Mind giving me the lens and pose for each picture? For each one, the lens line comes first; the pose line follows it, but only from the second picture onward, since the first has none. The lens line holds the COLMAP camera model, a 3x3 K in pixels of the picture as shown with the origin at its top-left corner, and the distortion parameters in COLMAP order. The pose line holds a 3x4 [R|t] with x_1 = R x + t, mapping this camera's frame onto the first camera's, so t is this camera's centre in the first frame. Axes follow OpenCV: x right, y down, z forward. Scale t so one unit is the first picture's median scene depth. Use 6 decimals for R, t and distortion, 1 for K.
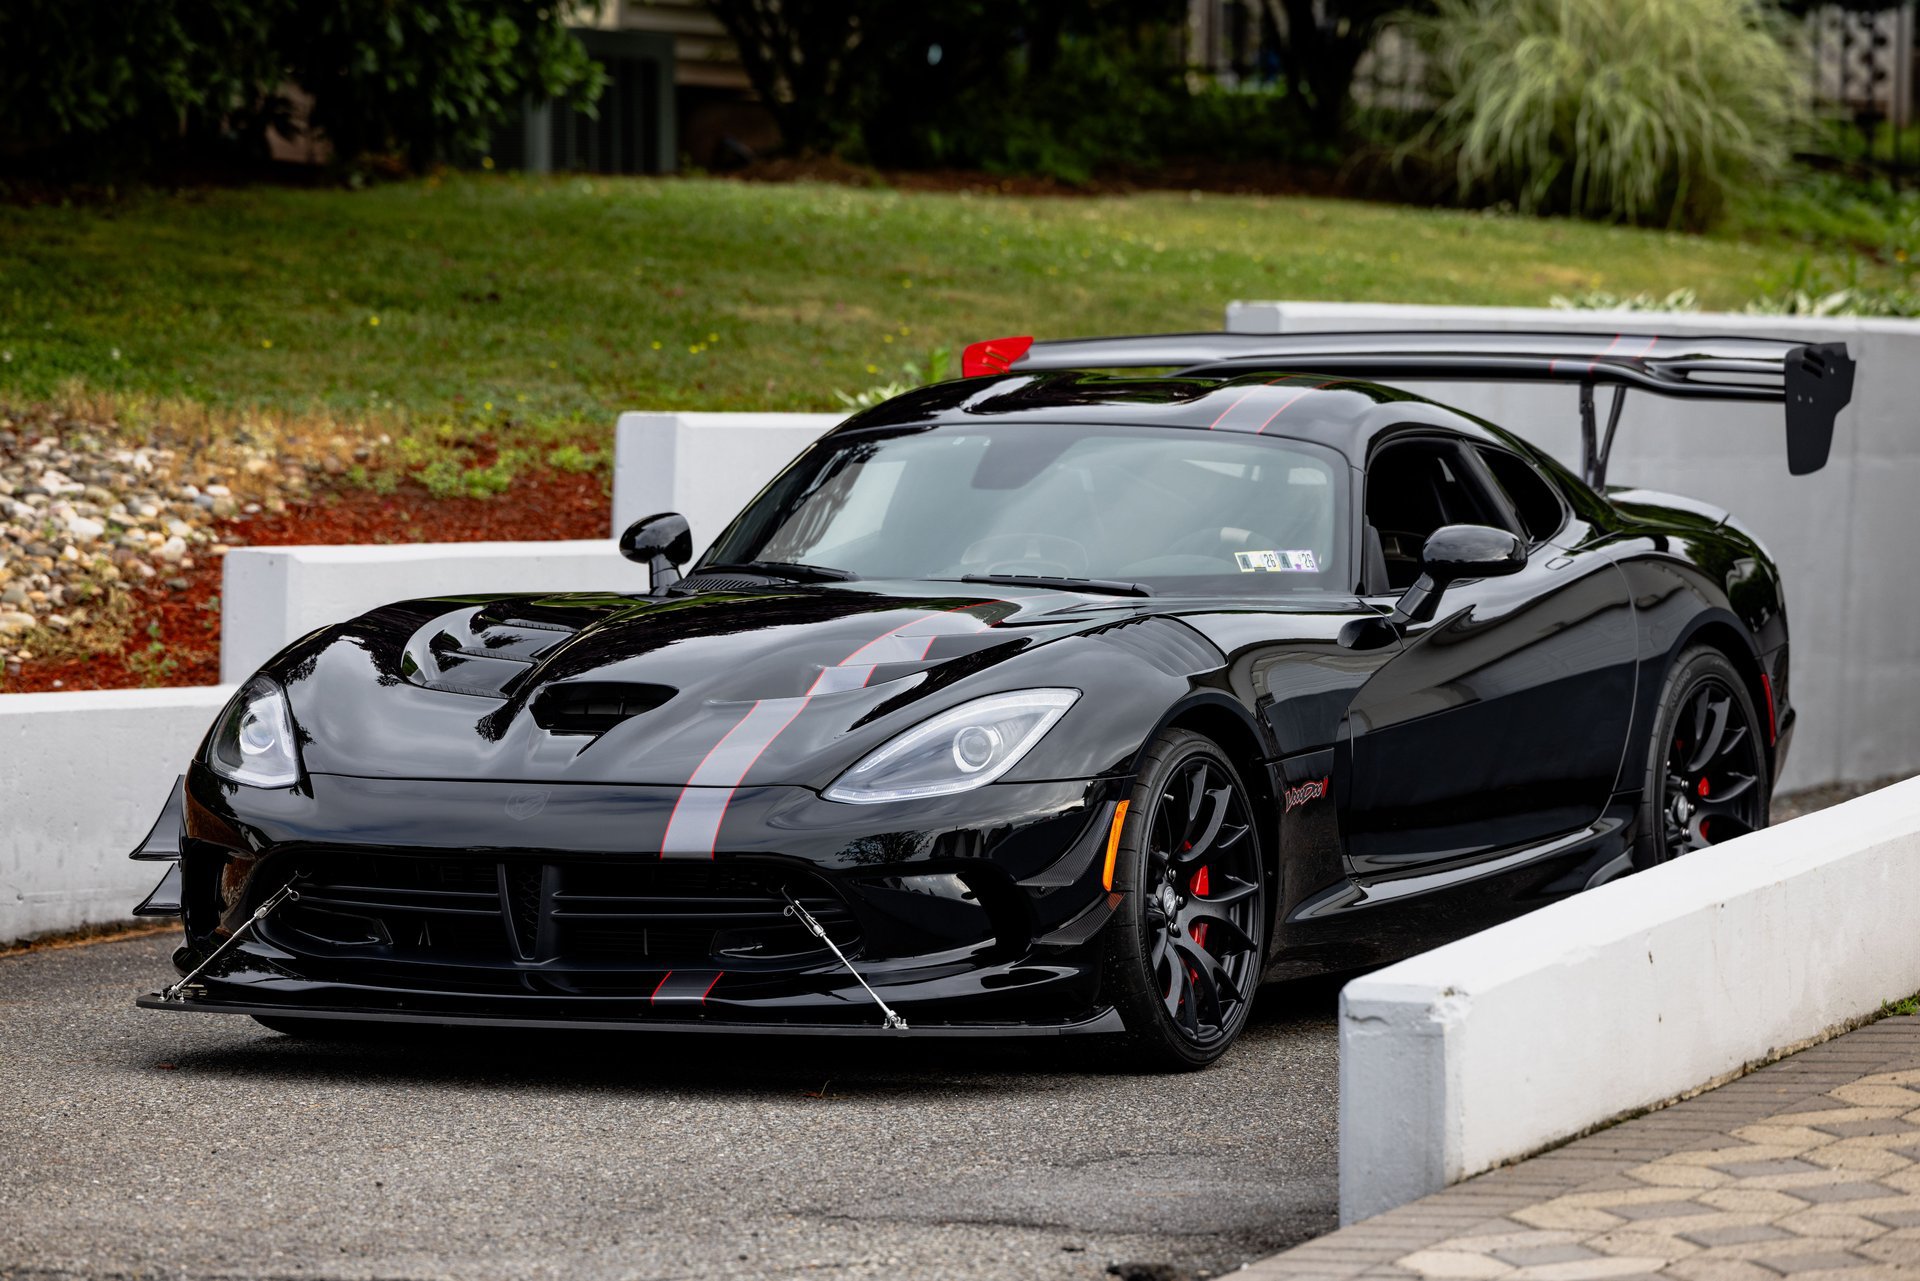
lens RADIAL K [[7766.7, 0, 960.0], [0, 7766.7, 640.5], [0, 0, 1]] dist [0.014011, 0.591761]
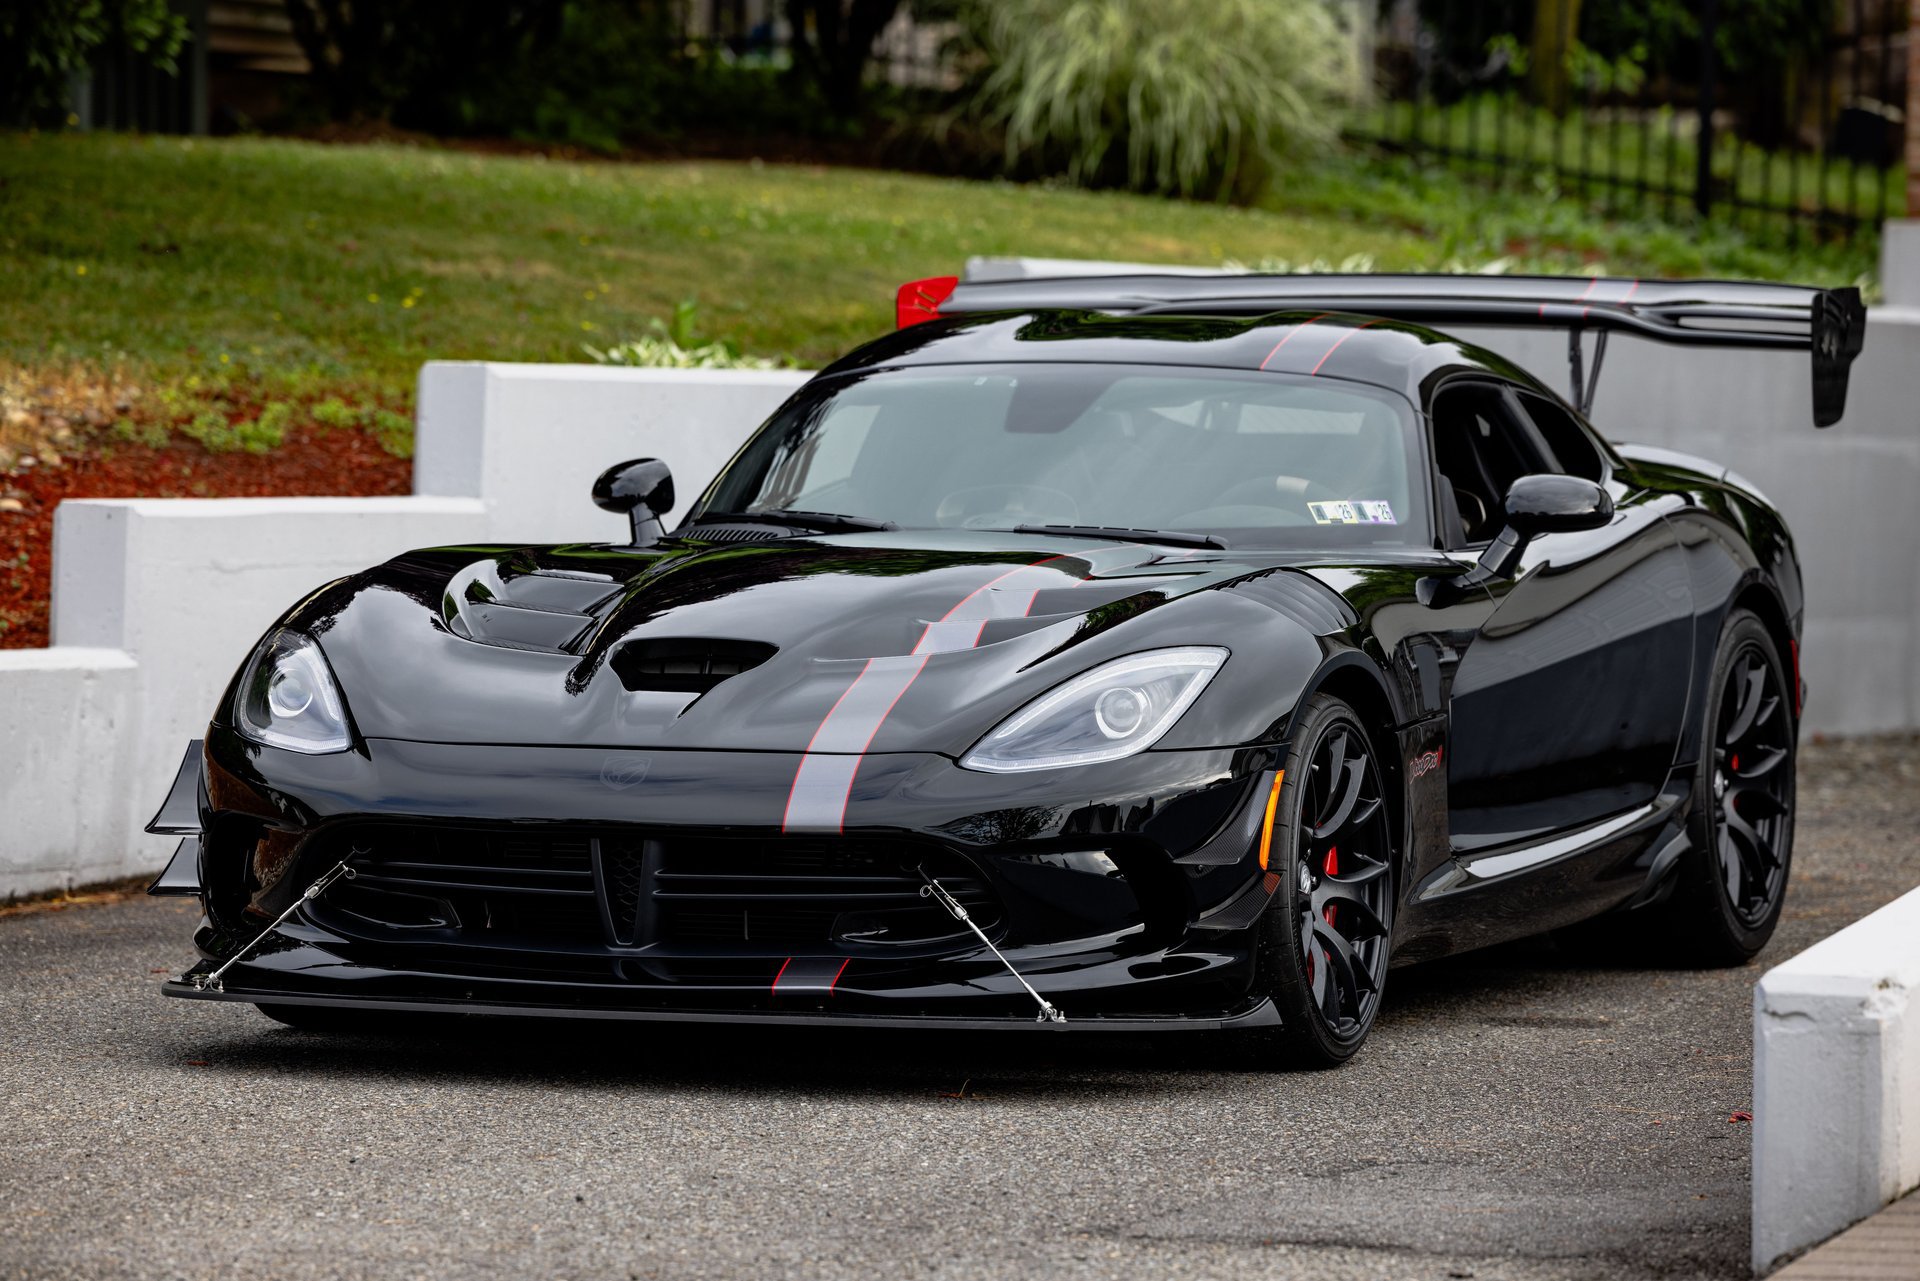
lens RADIAL K [[7766.7, 0, 960.0], [0, 7766.7, 640.5], [0, 0, 1]] dist [0.014011, 0.591761]
pose [[0.997218, 0.004444, 0.074407, -0.078473], [-0.004612, 0.999987, 0.002083, 0.003460], [-0.074396, -0.002421, 0.997226, 0.091508]]
